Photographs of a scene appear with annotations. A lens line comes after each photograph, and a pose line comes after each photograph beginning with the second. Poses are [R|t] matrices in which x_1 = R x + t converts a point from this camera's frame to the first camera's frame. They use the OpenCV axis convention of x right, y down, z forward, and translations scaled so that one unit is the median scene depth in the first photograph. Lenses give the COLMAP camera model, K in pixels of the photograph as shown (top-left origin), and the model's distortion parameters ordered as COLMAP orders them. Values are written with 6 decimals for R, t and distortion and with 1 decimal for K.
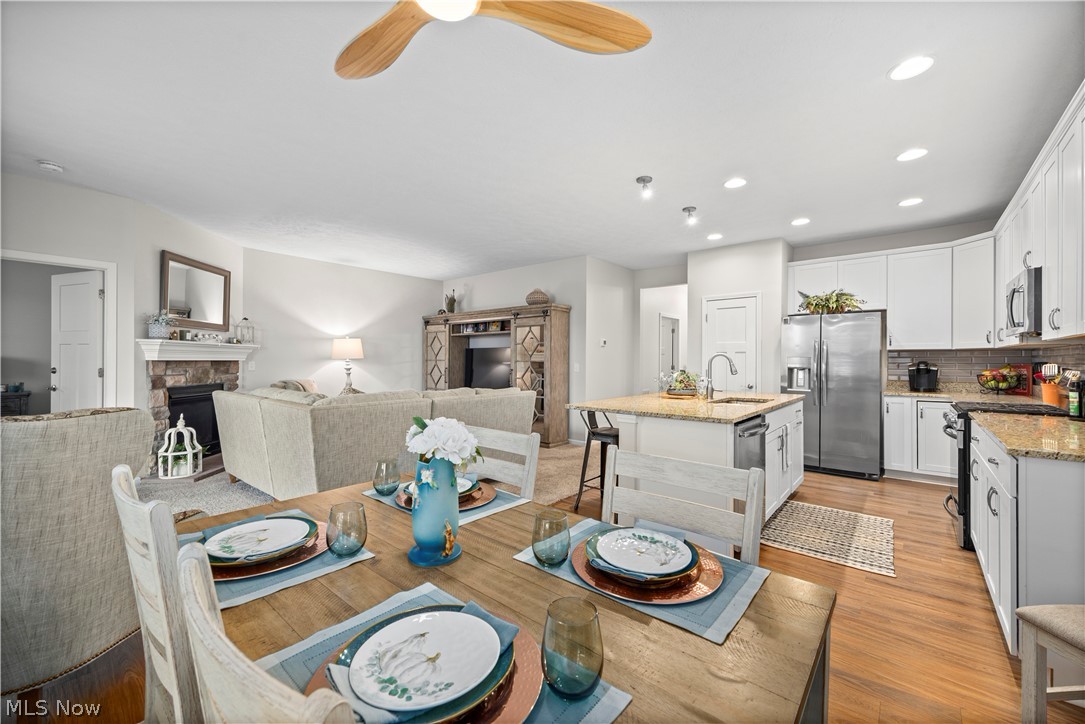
lens RADIAL K [[429.9, 0, 542.5], [0, 429.9, 362.0], [0, 0, 1]] dist [0.000534, 0.000008]
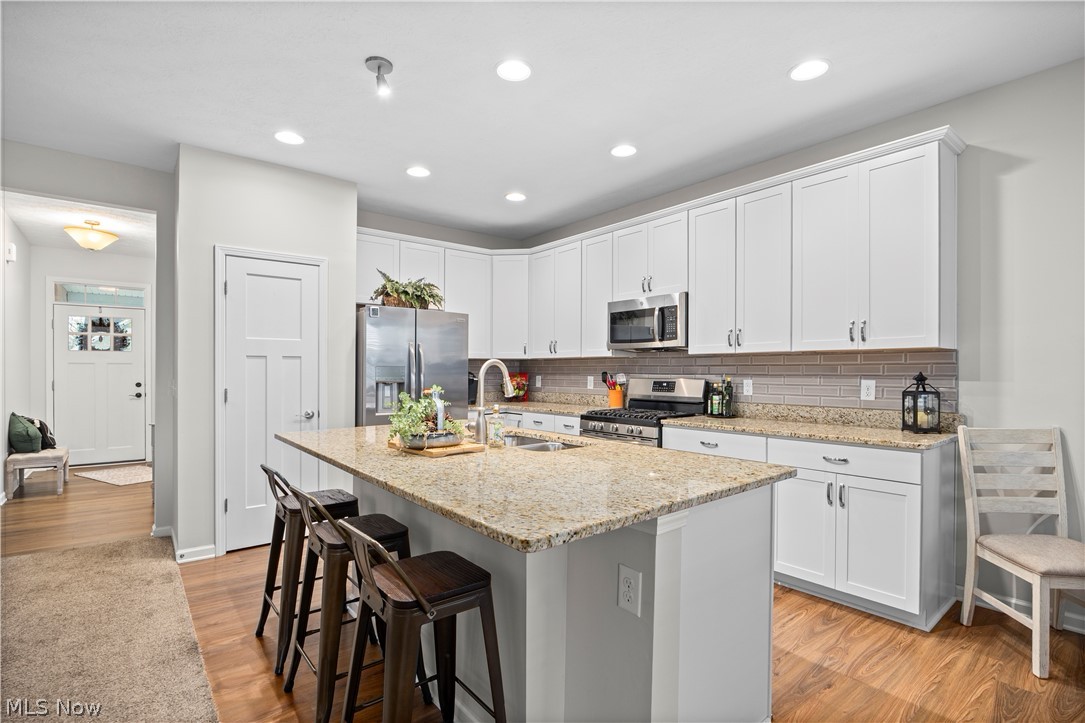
lens RADIAL K [[515.3, 0, 543.3], [0, 515.3, 374.1], [0, 0, 1]] dist [-0.013510, -0.000088]
pose [[0.181365, -0.010093, 0.983364, -0.180368], [0.003885, 0.999947, 0.009546, -0.005720], [-0.983408, 0.002089, 0.181395, 0.625730]]
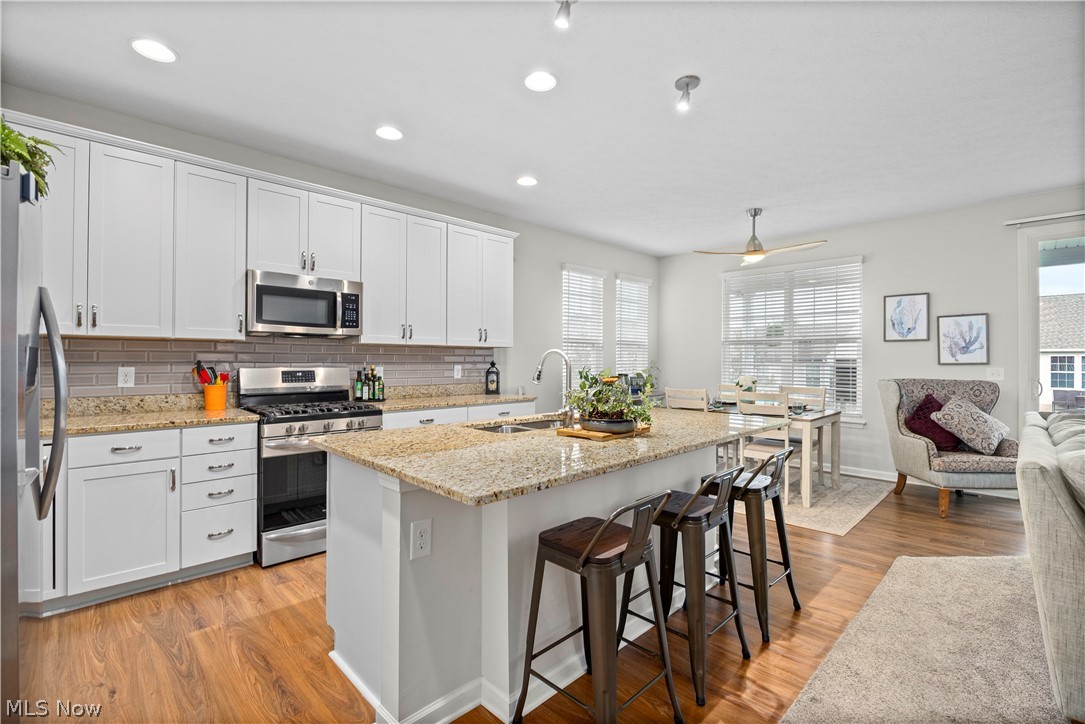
lens RADIAL K [[487.5, 0, 541.6], [0, 487.5, 358.6], [0, 0, 1]] dist [-0.015753, 0.000135]
pose [[-0.995703, -0.007546, 0.092296, 0.283943], [-0.007458, 0.999971, 0.001292, -0.006358], [-0.092303, 0.000598, -0.995731, 1.290555]]
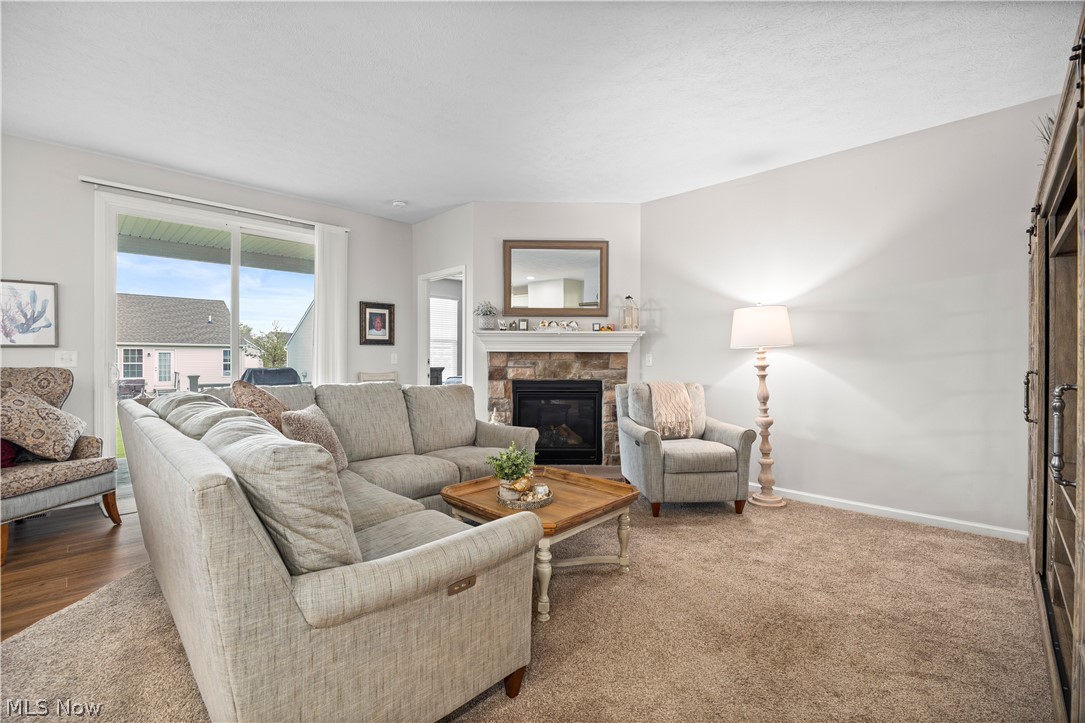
lens RADIAL K [[467.5, 0, 538.8], [0, 467.5, 358.7], [0, 0, 1]] dist [-0.013970, -0.000304]
pose [[-0.077853, -0.000310, -0.996965, 0.175438], [-0.006721, 0.999977, 0.000214, 0.010683], [0.996942, 0.006717, -0.077853, 1.105512]]
